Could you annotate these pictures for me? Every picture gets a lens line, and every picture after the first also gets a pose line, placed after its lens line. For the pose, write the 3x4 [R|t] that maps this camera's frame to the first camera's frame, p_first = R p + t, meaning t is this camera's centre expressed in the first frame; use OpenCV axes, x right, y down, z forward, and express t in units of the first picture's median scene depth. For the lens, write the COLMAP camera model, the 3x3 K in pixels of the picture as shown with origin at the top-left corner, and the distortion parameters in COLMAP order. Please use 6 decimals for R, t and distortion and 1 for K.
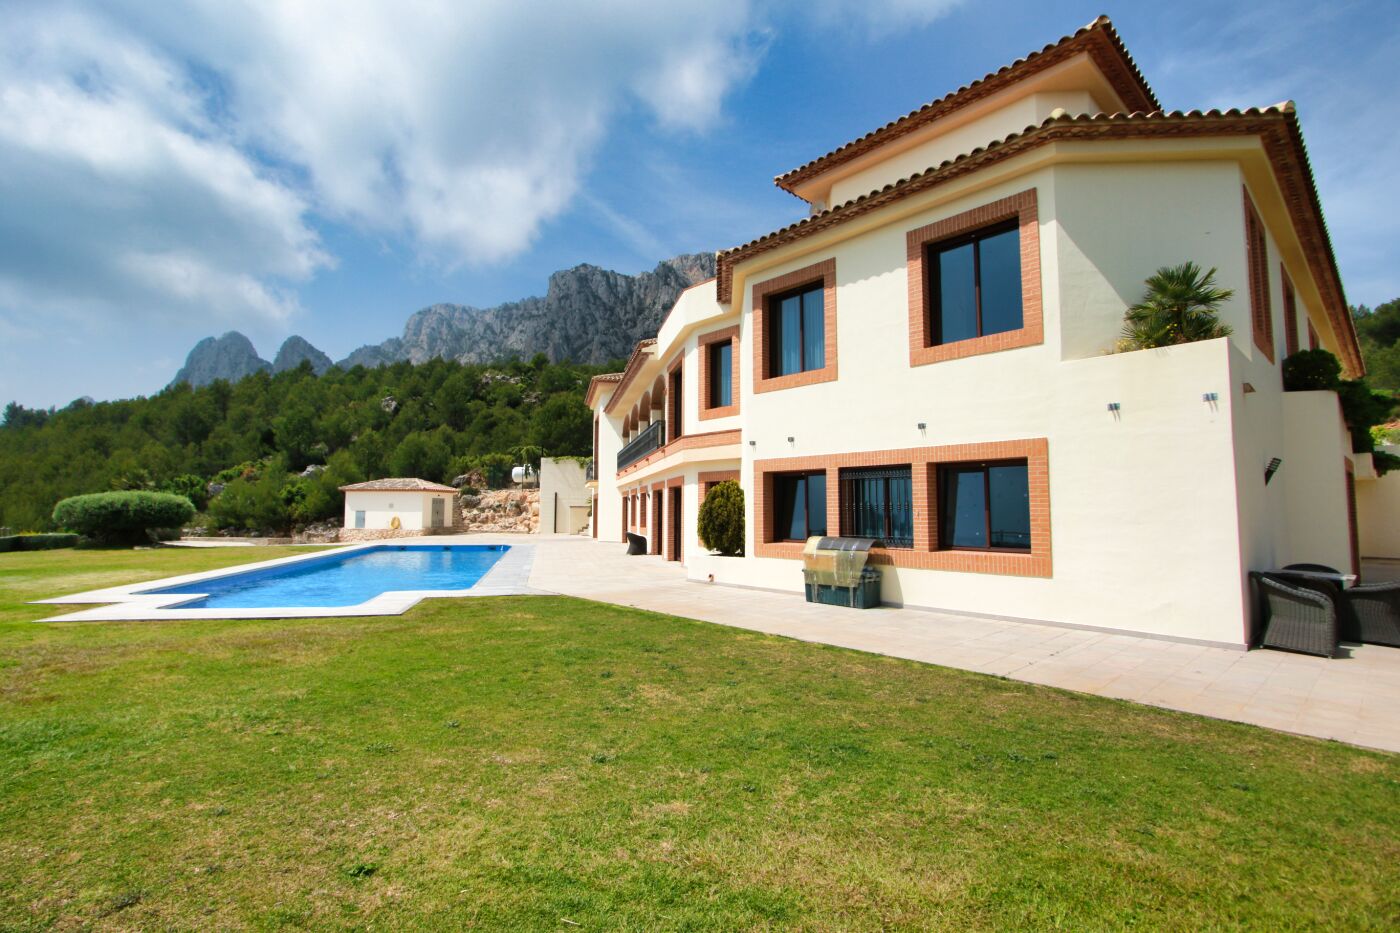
lens RADIAL K [[640.9, 0, 665.4], [0, 640.9, 464.0], [0, 0, 1]] dist [-0.014232, 0.000019]
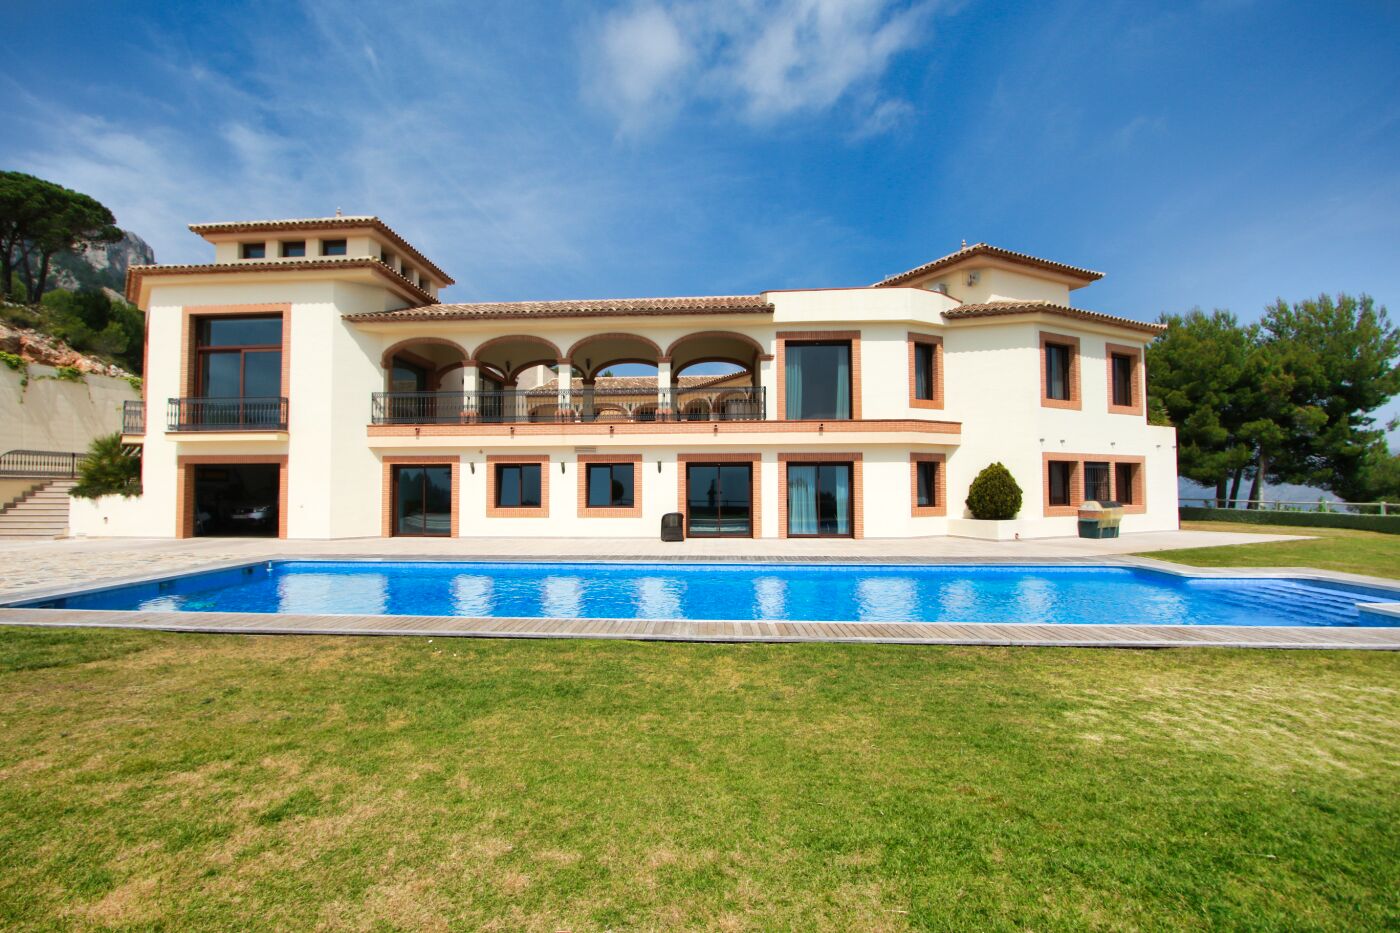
lens RADIAL K [[648.5, 0, 658.7], [0, 648.5, 469.1], [0, 0, 1]] dist [-0.012039, 0.000792]
pose [[0.258256, 0.023876, 0.965781, -1.712386], [-0.070058, 0.997525, -0.005927, 0.117167], [-0.963533, -0.066130, 0.259290, 1.648983]]
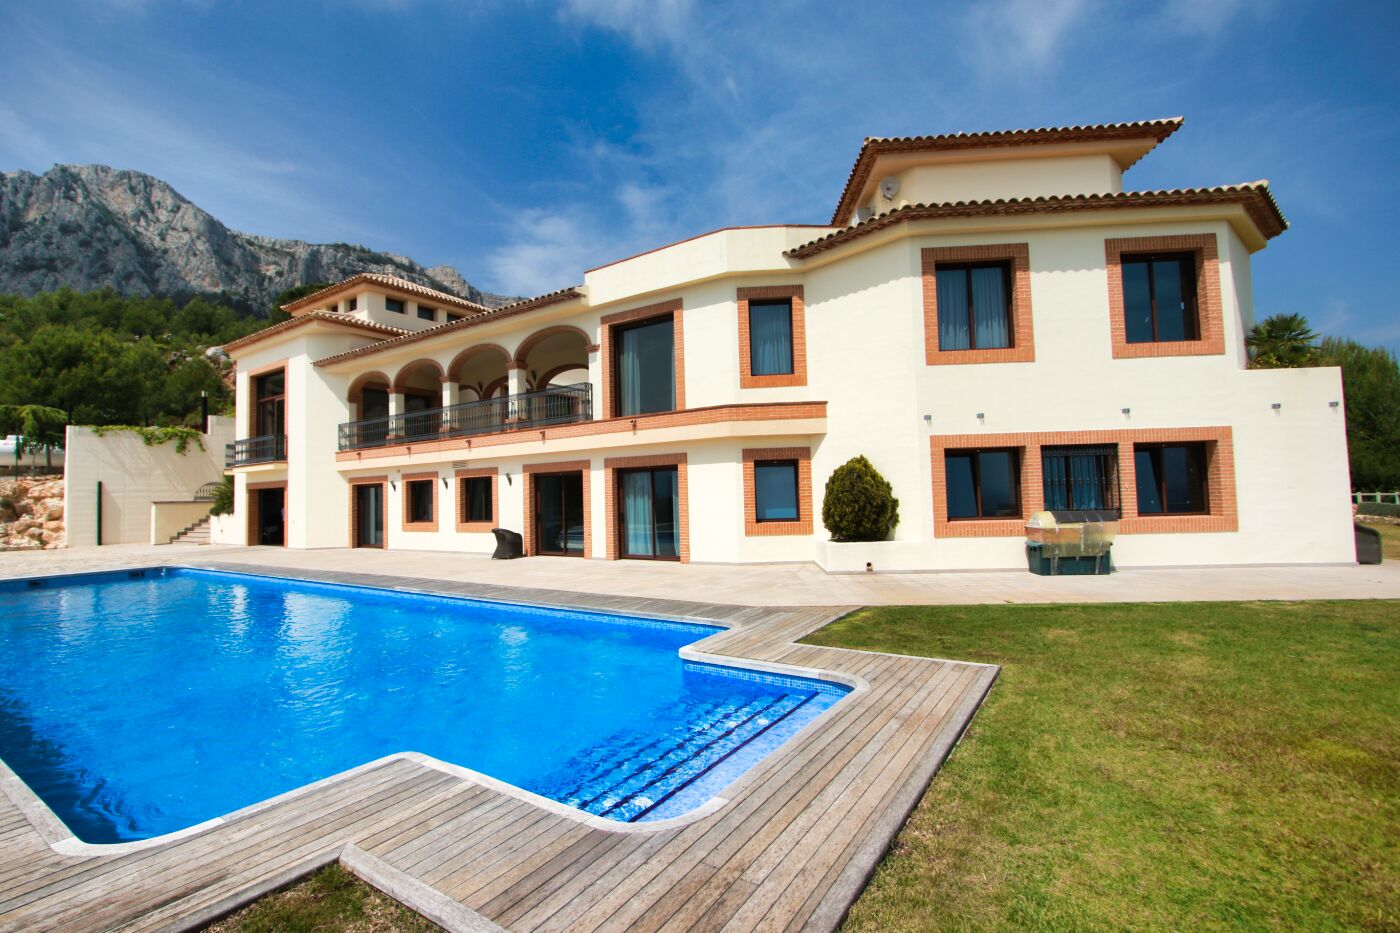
lens RADIAL K [[640.9, 0, 665.4], [0, 640.9, 464.0], [0, 0, 1]] dist [-0.014232, 0.000019]
pose [[0.715883, 0.010796, 0.698137, -0.892987], [-0.022456, 0.999719, 0.007567, 0.041788], [-0.697859, -0.021094, 0.715925, 0.676586]]
